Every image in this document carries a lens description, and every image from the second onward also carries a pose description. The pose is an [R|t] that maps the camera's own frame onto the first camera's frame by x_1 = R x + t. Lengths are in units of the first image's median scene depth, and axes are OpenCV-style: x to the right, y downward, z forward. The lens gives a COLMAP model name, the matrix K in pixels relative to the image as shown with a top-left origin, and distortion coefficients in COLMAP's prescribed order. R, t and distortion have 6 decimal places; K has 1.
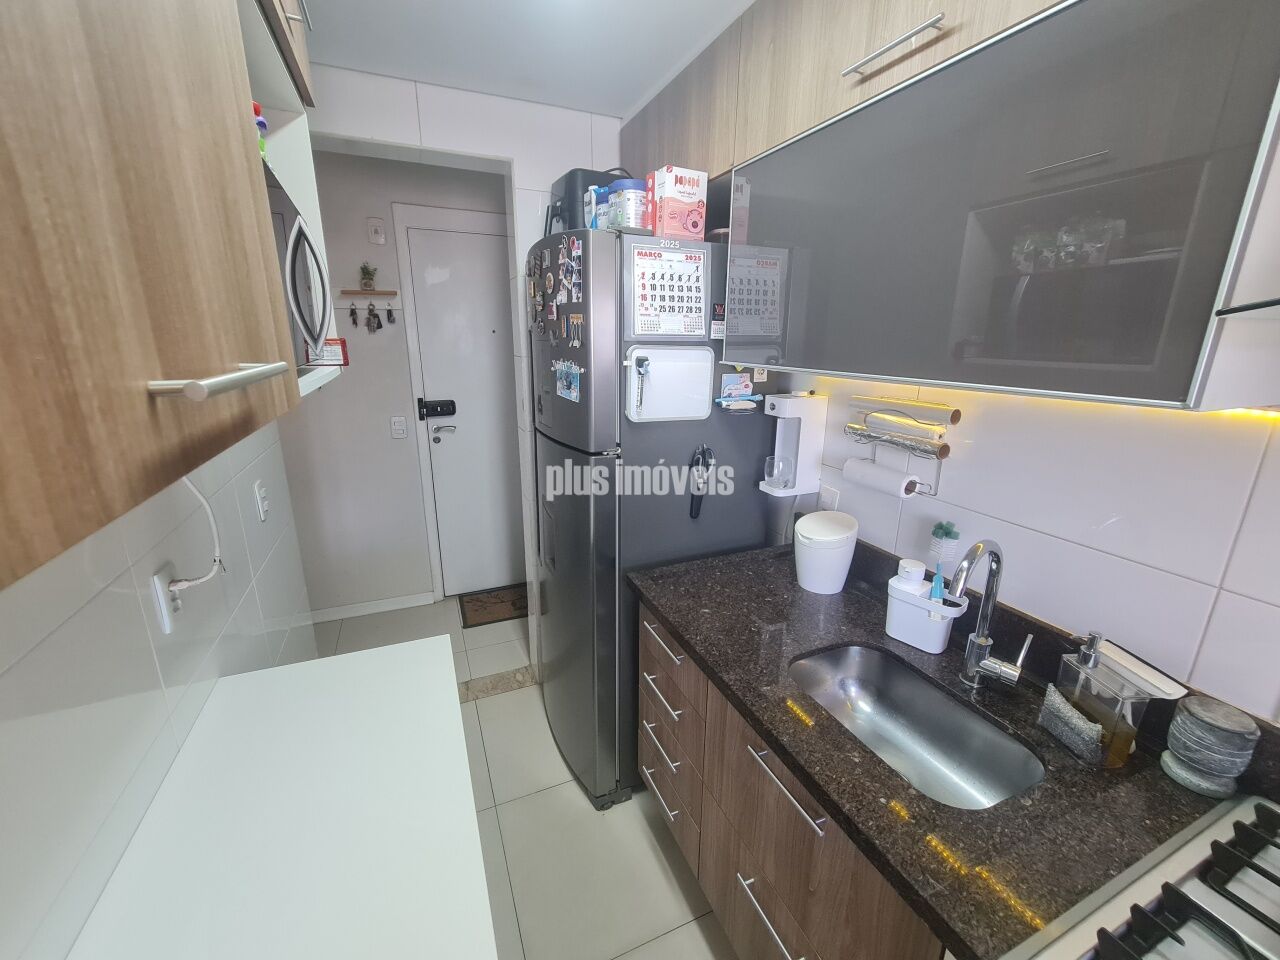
lens RADIAL K [[520.0, 0, 643.7], [0, 520.0, 480.0], [0, 0, 1]] dist [0.004734, -0.001064]
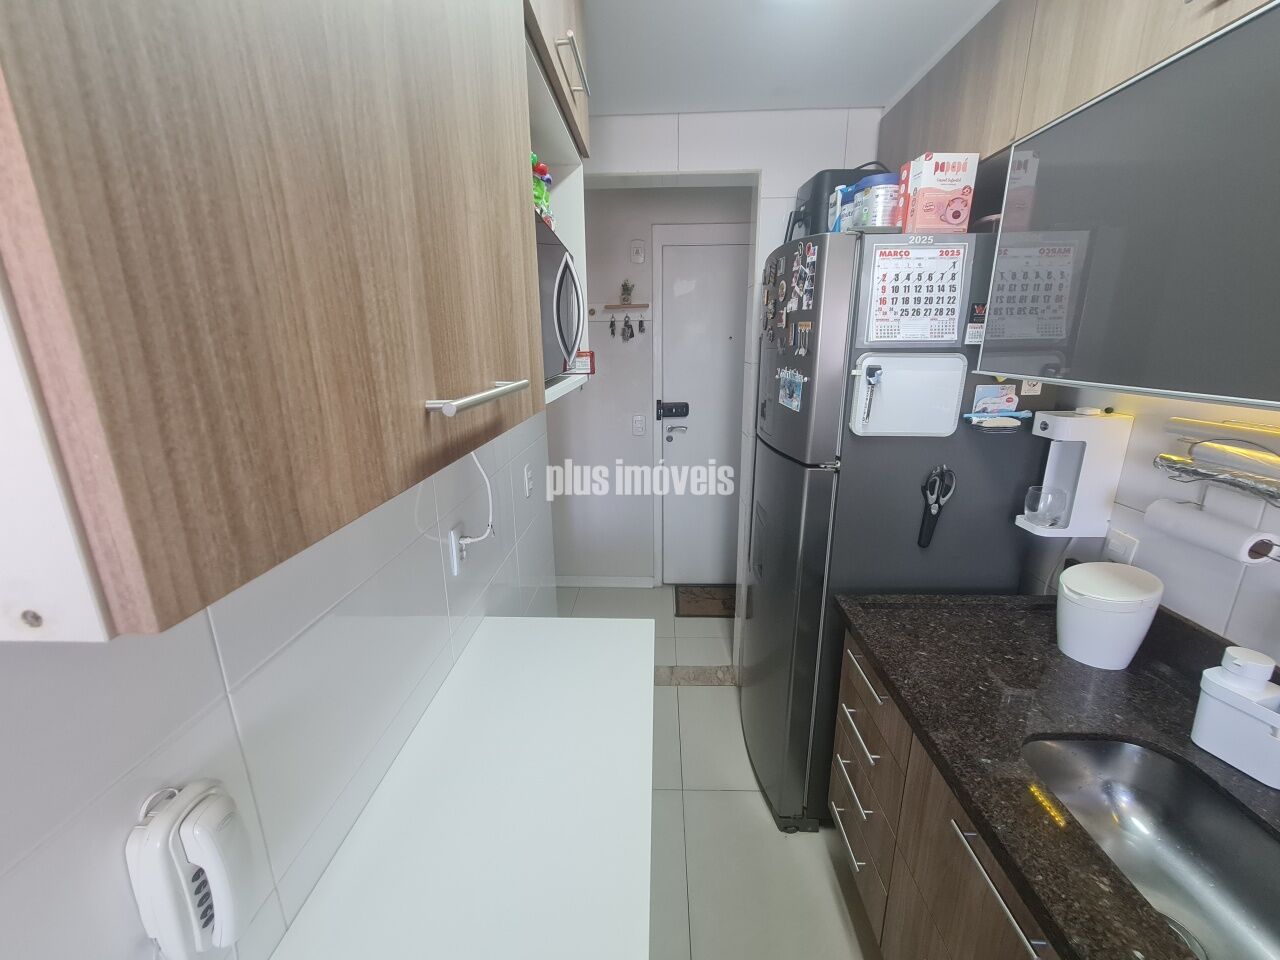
lens RADIAL K [[520.0, 0, 646.0], [0, 520.0, 481.0], [0, 0, 1]] dist [0.004734, -0.001064]
pose [[0.904636, 0.095276, -0.415400, 0.032060], [-0.096677, 0.995158, 0.017711, -0.009039], [0.415076, 0.024138, 0.909467, -0.004837]]
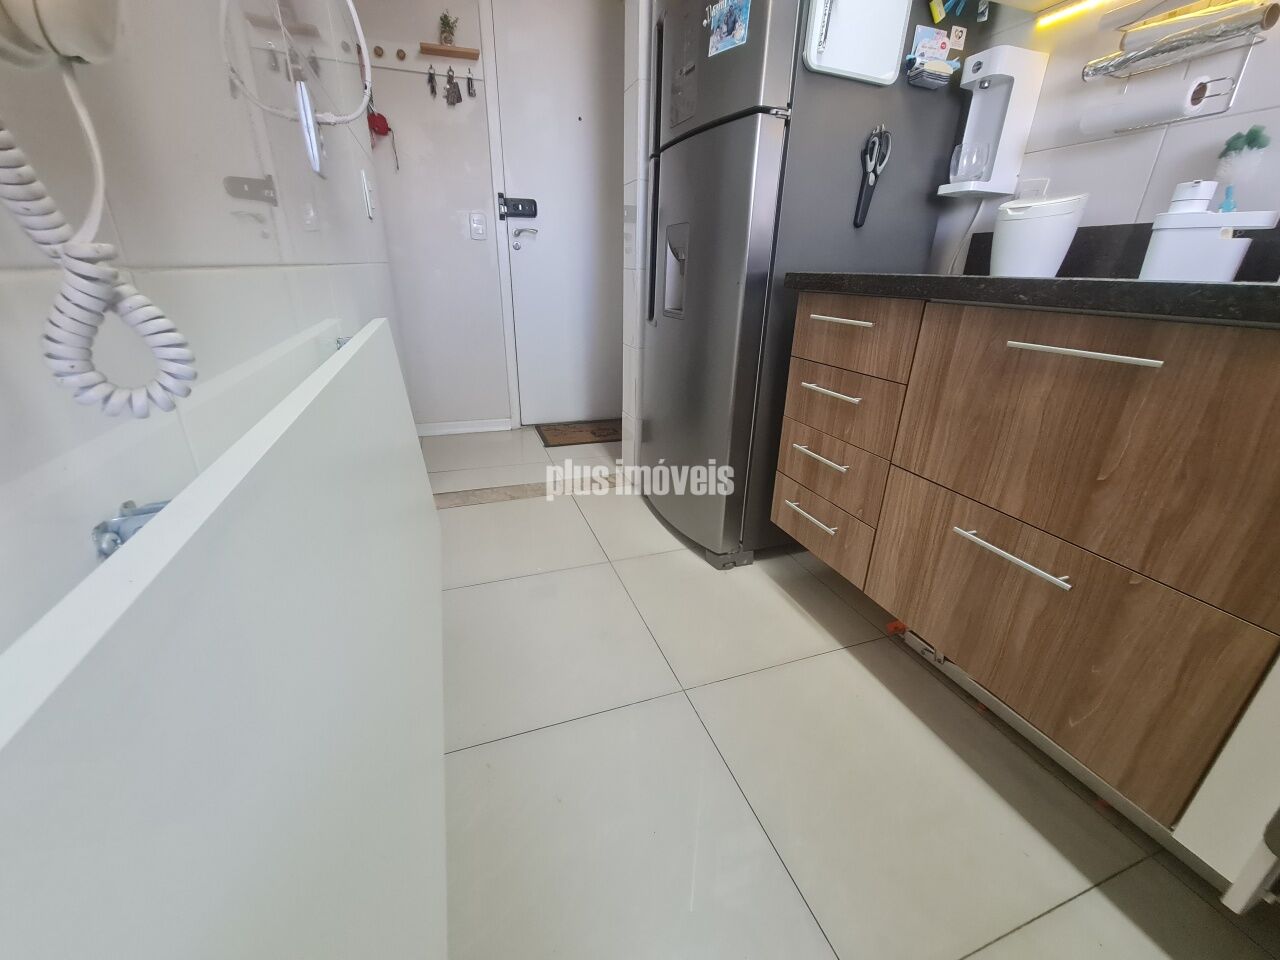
lens RADIAL K [[520.0, 0, 642.6], [0, 520.0, 479.6], [0, 0, 1]] dist [0.004734, -0.001064]
pose [[0.997838, 0.034715, -0.055799, -0.217595], [-0.027897, 0.992546, 0.118632, 0.441883], [0.059501, -0.116819, 0.991369, 0.093182]]
